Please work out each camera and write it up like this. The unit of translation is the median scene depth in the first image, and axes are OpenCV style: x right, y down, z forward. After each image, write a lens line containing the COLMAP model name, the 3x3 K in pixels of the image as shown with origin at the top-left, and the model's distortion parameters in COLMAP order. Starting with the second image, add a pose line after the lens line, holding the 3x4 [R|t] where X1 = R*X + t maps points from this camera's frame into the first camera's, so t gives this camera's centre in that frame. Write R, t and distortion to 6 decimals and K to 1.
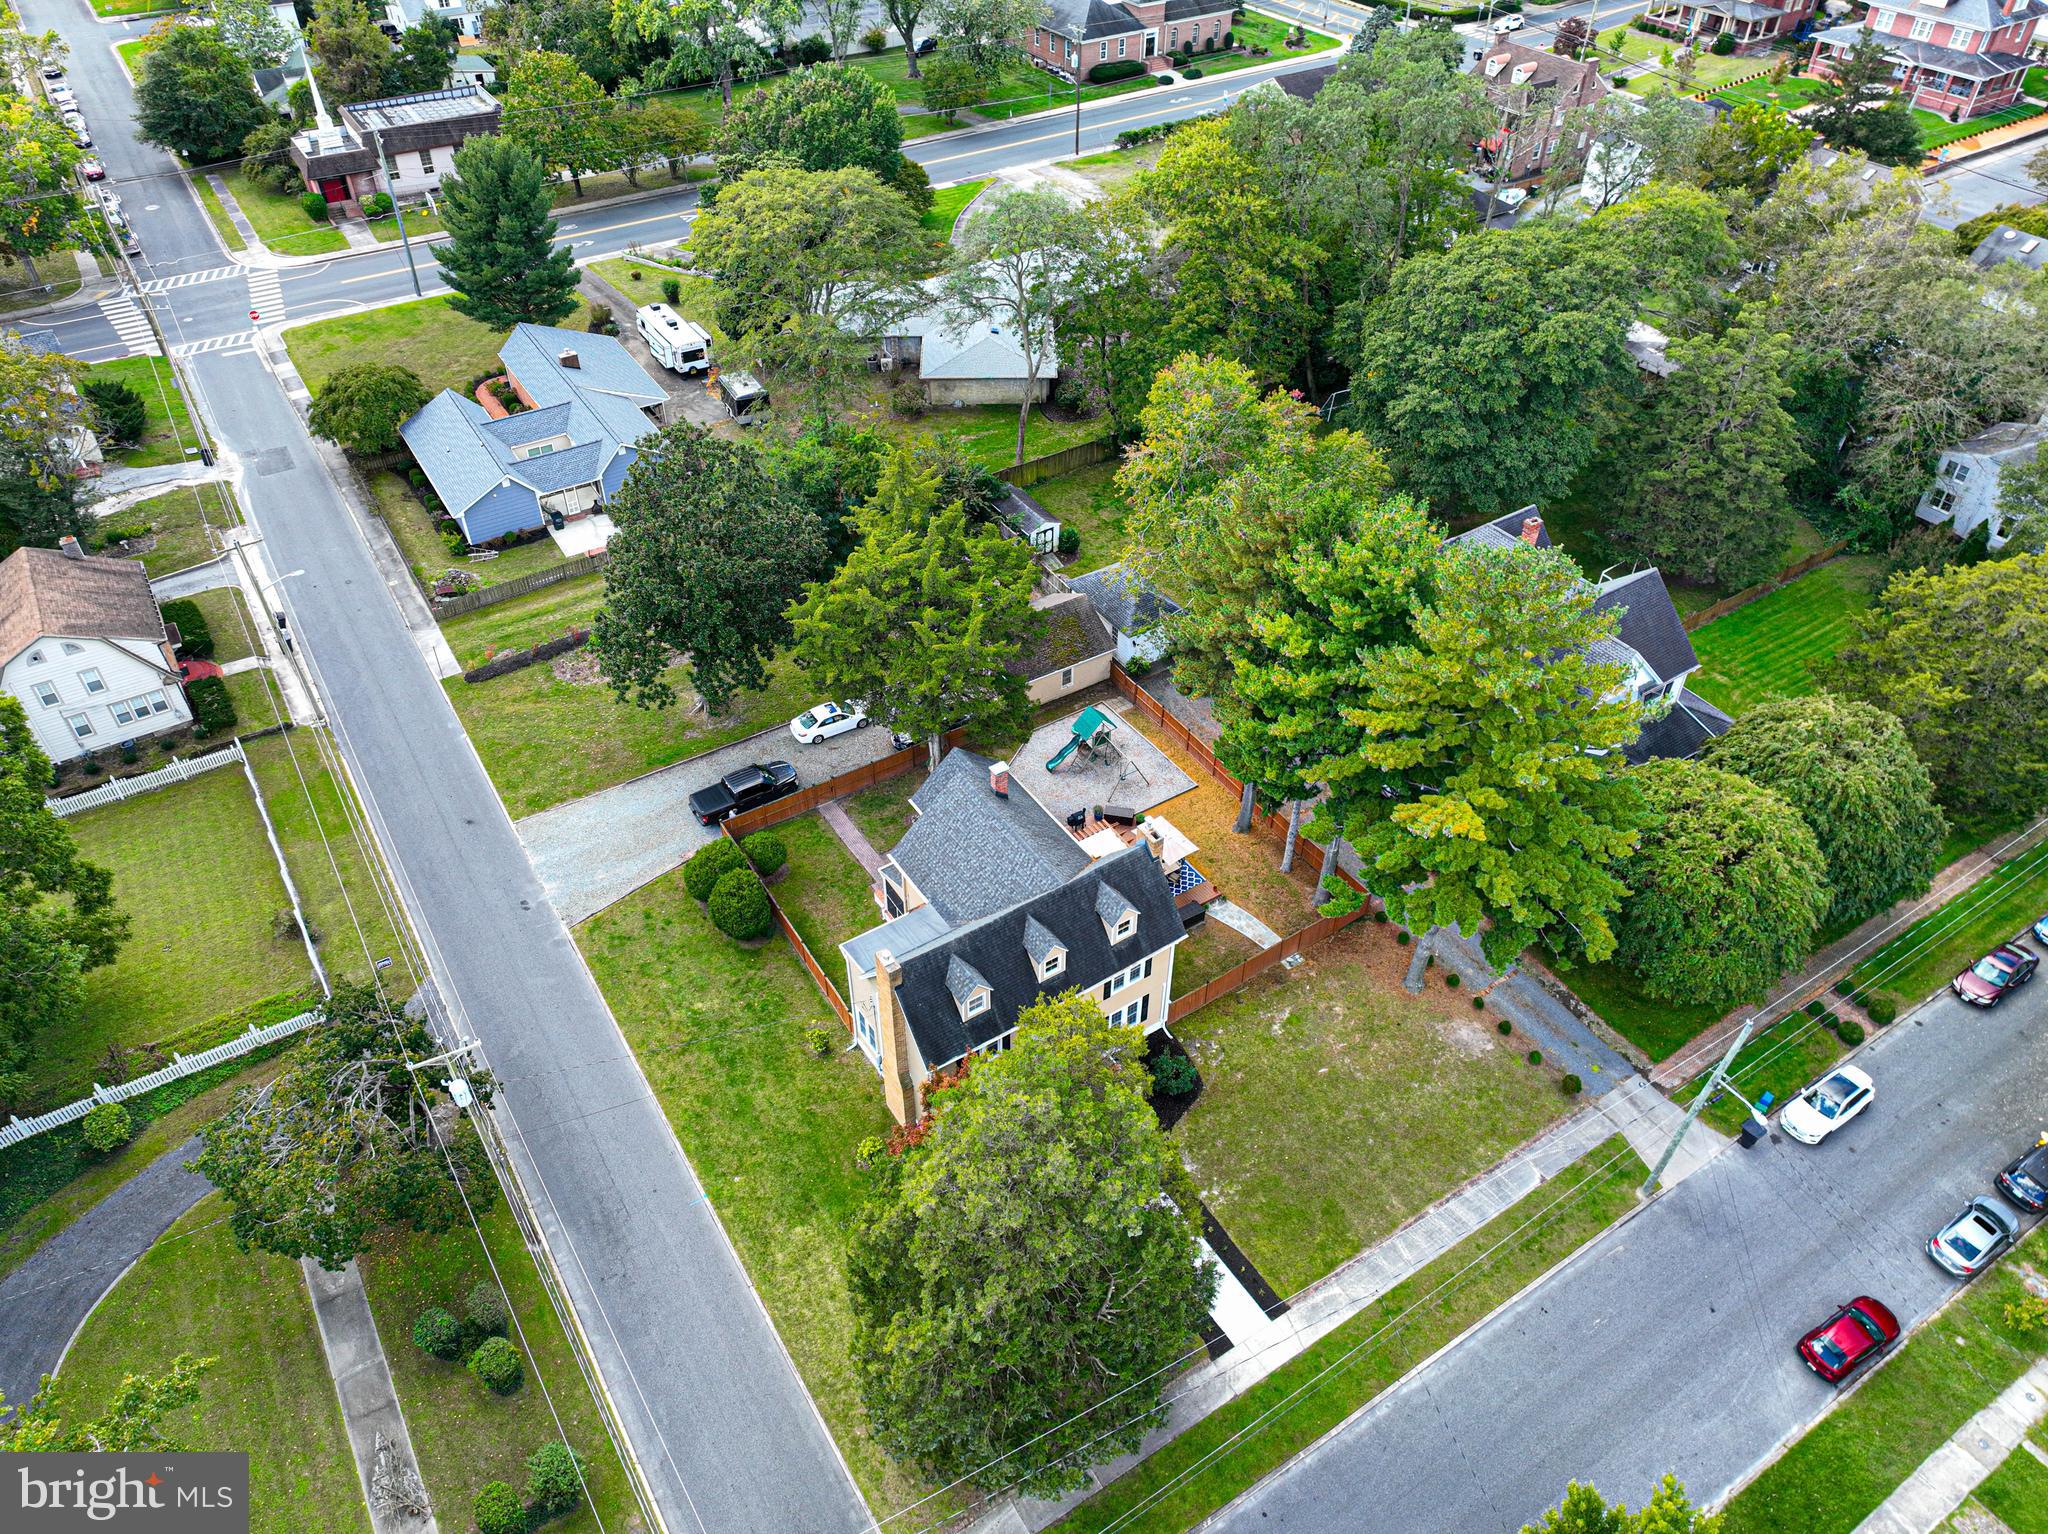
lens RADIAL K [[1401.1, 0, 1027.9], [0, 1401.1, 805.8], [0, 0, 1]] dist [-0.002503, 0.011555]
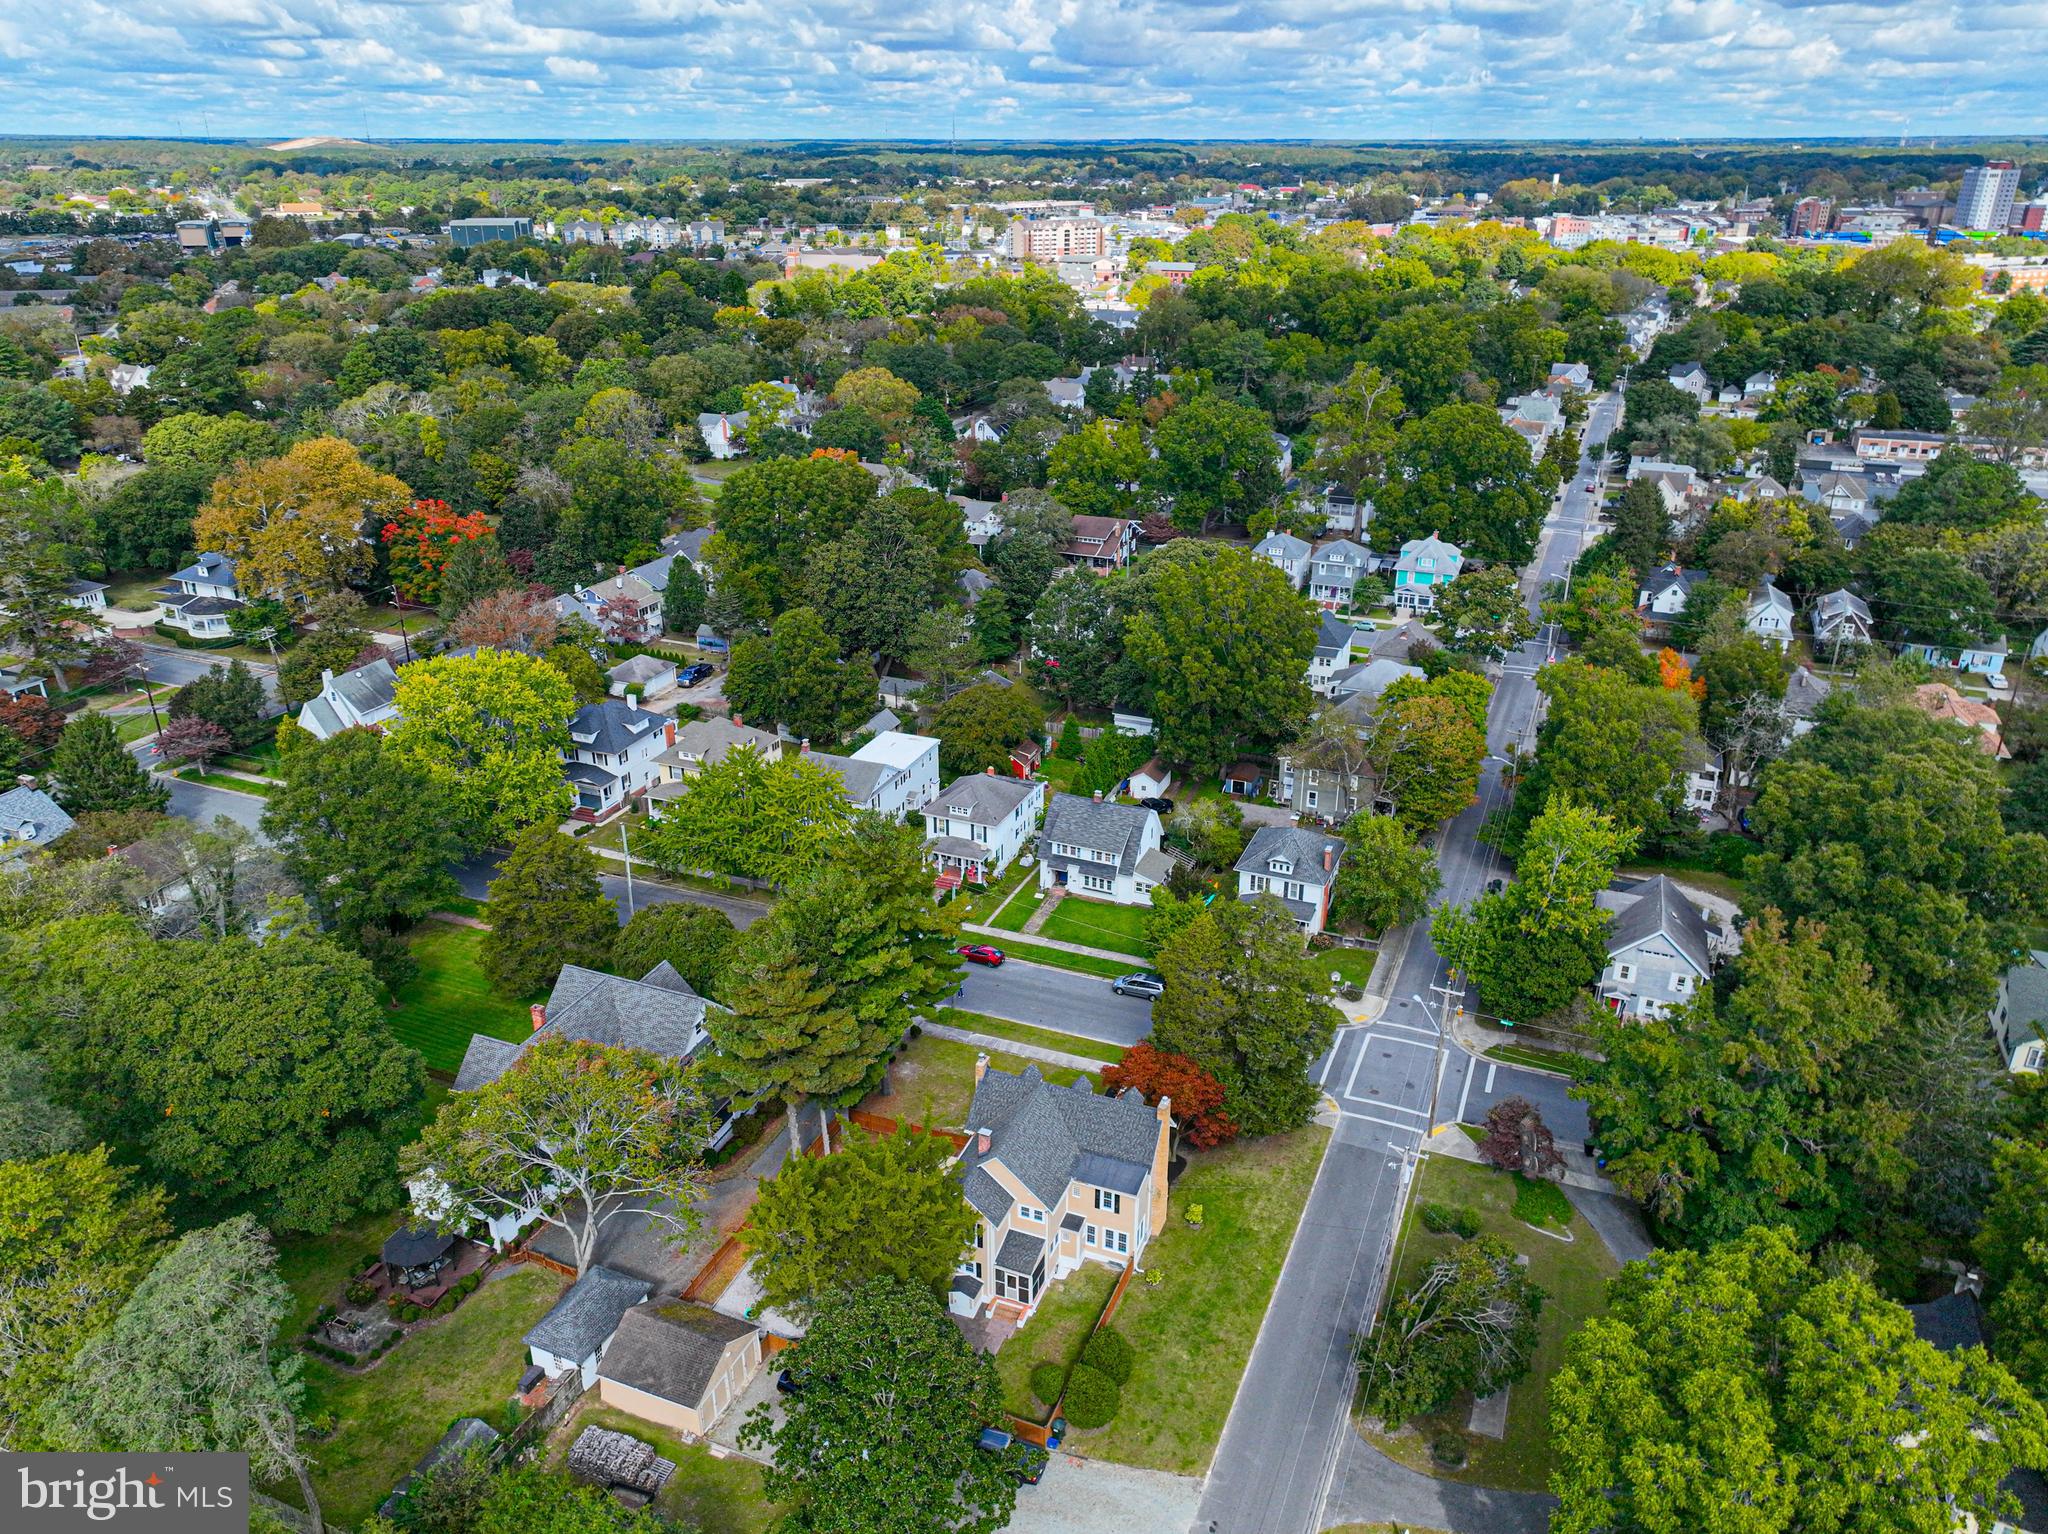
lens RADIAL K [[1451.8, 0, 1031.4], [0, 1451.8, 739.6], [0, 0, 1]] dist [-0.000266, 0.000883]
pose [[-0.573343, -0.320277, 0.754123, -0.868255], [0.553942, 0.526648, 0.644818, -0.977343], [-0.603677, 0.787442, -0.124535, 0.703655]]
